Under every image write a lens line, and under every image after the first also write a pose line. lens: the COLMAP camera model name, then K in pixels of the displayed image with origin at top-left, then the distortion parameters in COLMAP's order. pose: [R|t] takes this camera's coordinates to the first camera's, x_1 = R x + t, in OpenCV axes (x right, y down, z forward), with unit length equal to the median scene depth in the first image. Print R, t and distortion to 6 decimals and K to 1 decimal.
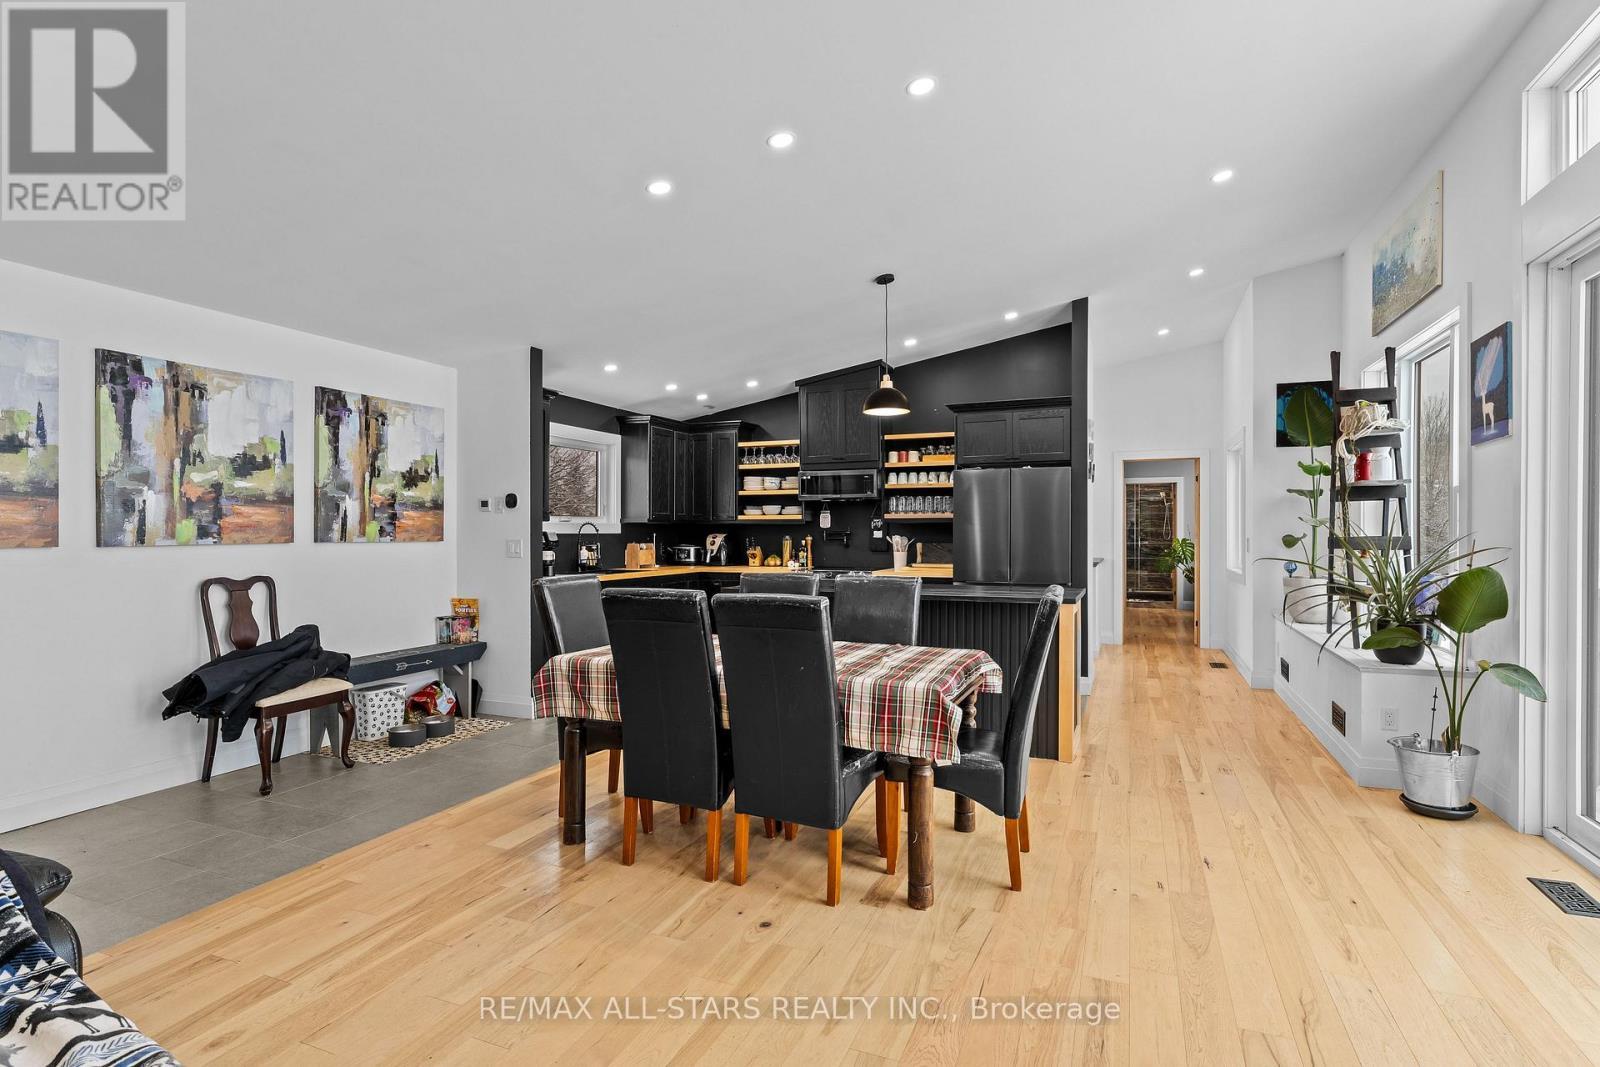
lens RADIAL K [[794.5, 0, 800.0], [0, 794.5, 533.5], [0, 0, 1]] dist [-0.000124, -0.000343]
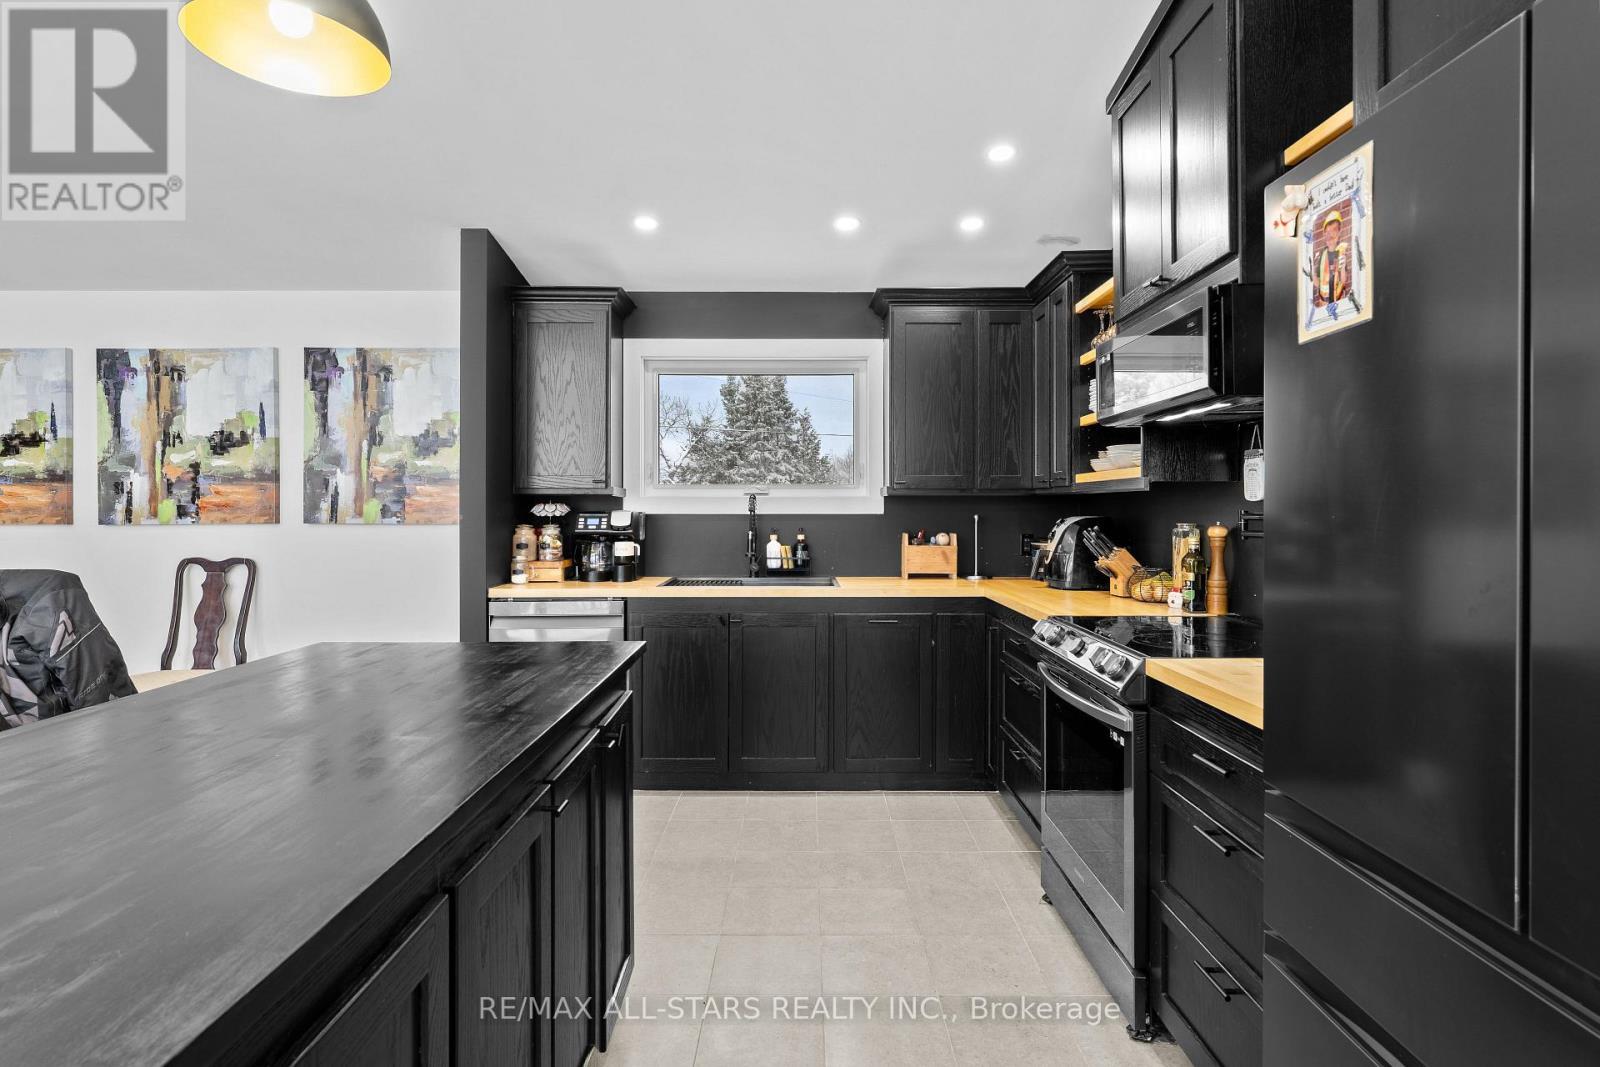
lens RADIAL K [[837.8, 0, 802.0], [0, 837.8, 506.2], [0, 0, 1]] dist [0.001731, 0.000305]
pose [[0.382063, -0.002101, -0.924134, 0.400973], [-0.001736, 0.999994, -0.002991, -0.005323], [0.924135, 0.002747, 0.382057, 0.981505]]
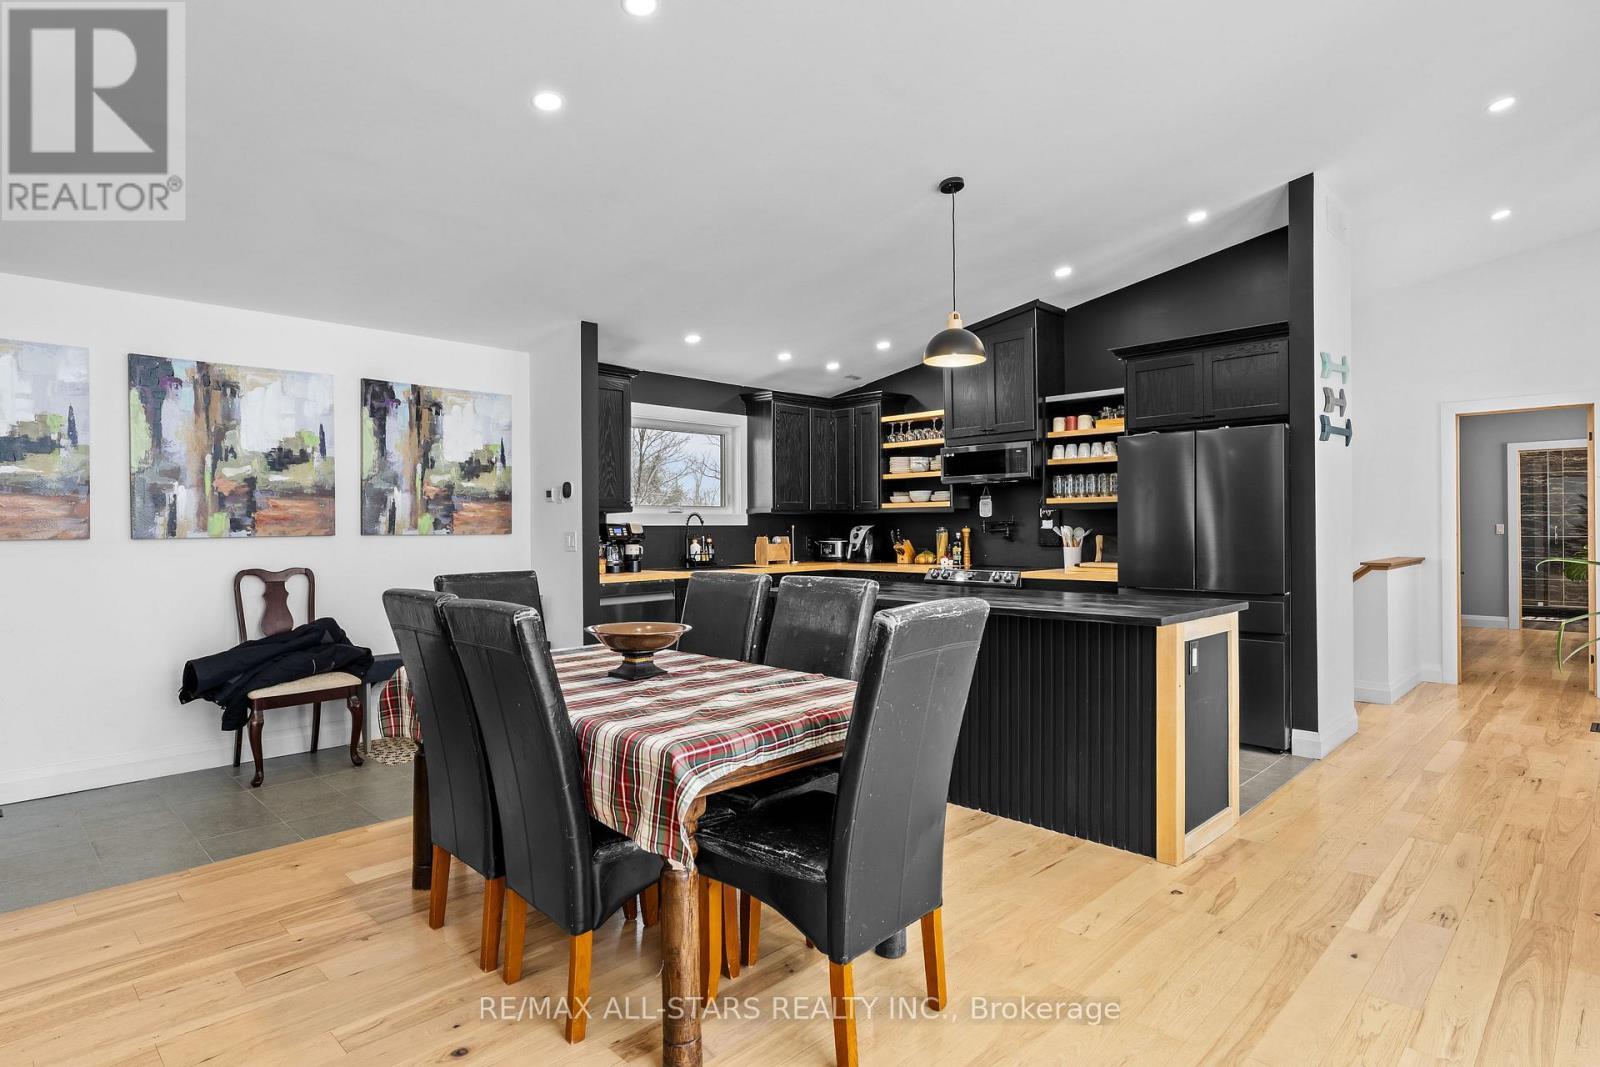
lens RADIAL K [[849.3, 0, 803.8], [0, 849.3, 527.2], [0, 0, 1]] dist [-0.000326, 0.000267]
pose [[0.927644, -0.005479, -0.373426, 0.258311], [0.005269, 0.999985, -0.001583, 0.005041], [0.373429, -0.000499, 0.927659, 0.185262]]
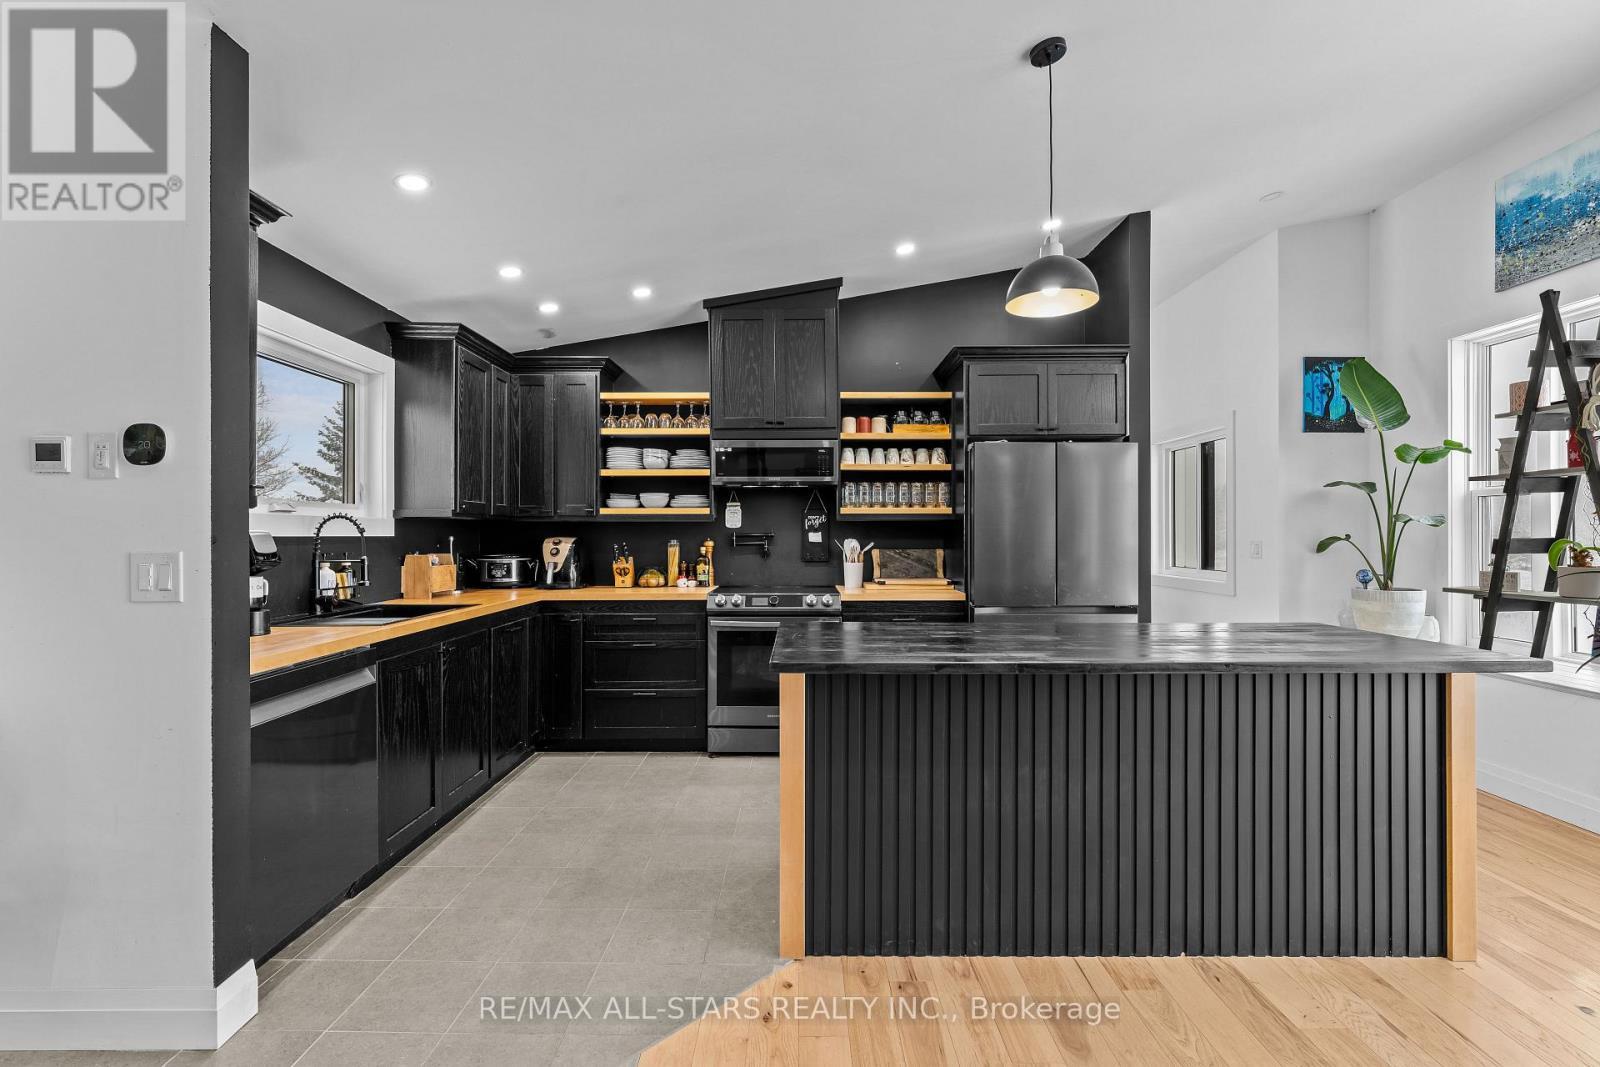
lens RADIAL K [[722.2, 0, 800.0], [0, 722.2, 533.5], [0, 0, 1]] dist [0.001318, -0.000188]
pose [[0.923660, 0.000150, 0.383213, -0.213945], [0.002212, 0.999981, -0.005724, 0.001577], [-0.383206, 0.006135, 0.923642, 0.581884]]
